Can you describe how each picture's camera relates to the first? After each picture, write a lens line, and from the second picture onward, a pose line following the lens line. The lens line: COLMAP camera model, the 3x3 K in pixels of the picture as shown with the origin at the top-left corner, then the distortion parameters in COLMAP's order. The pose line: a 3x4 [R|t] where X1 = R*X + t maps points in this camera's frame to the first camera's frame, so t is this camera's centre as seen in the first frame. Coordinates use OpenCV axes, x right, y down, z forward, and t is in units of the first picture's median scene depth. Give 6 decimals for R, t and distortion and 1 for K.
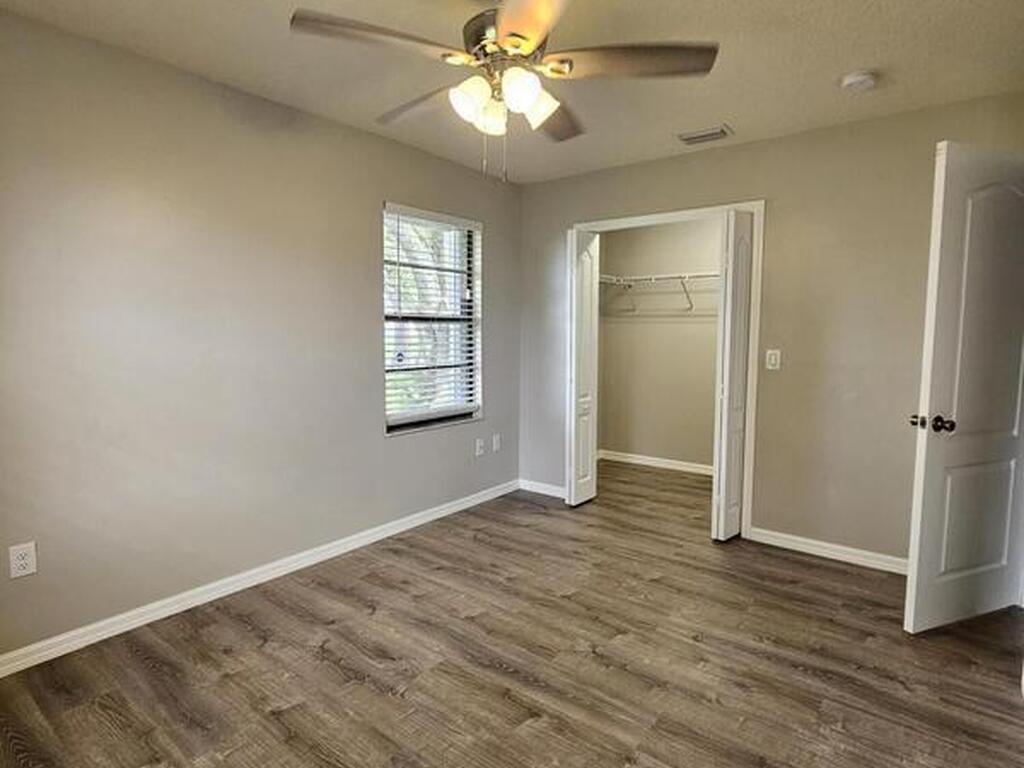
lens RADIAL K [[563.0, 0, 512.0], [0, 563.0, 384.0], [0, 0, 1]] dist [-0.001390, 0.000296]
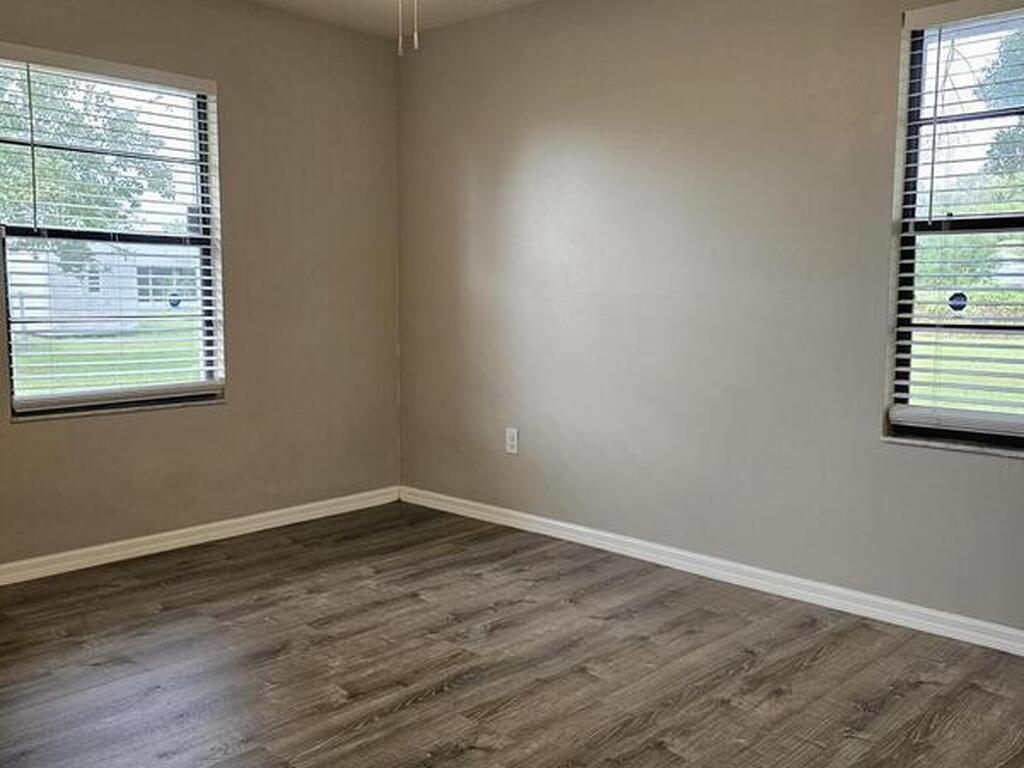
lens RADIAL K [[889.9, 0, 512.0], [0, 889.9, 384.0], [0, 0, 1]] dist [0.004161, -0.009923]
pose [[-0.068618, 0.108506, -0.991725, 1.023983], [-0.106441, 0.987597, 0.115419, -0.048942], [0.991949, 0.113480, -0.056217, 0.982193]]
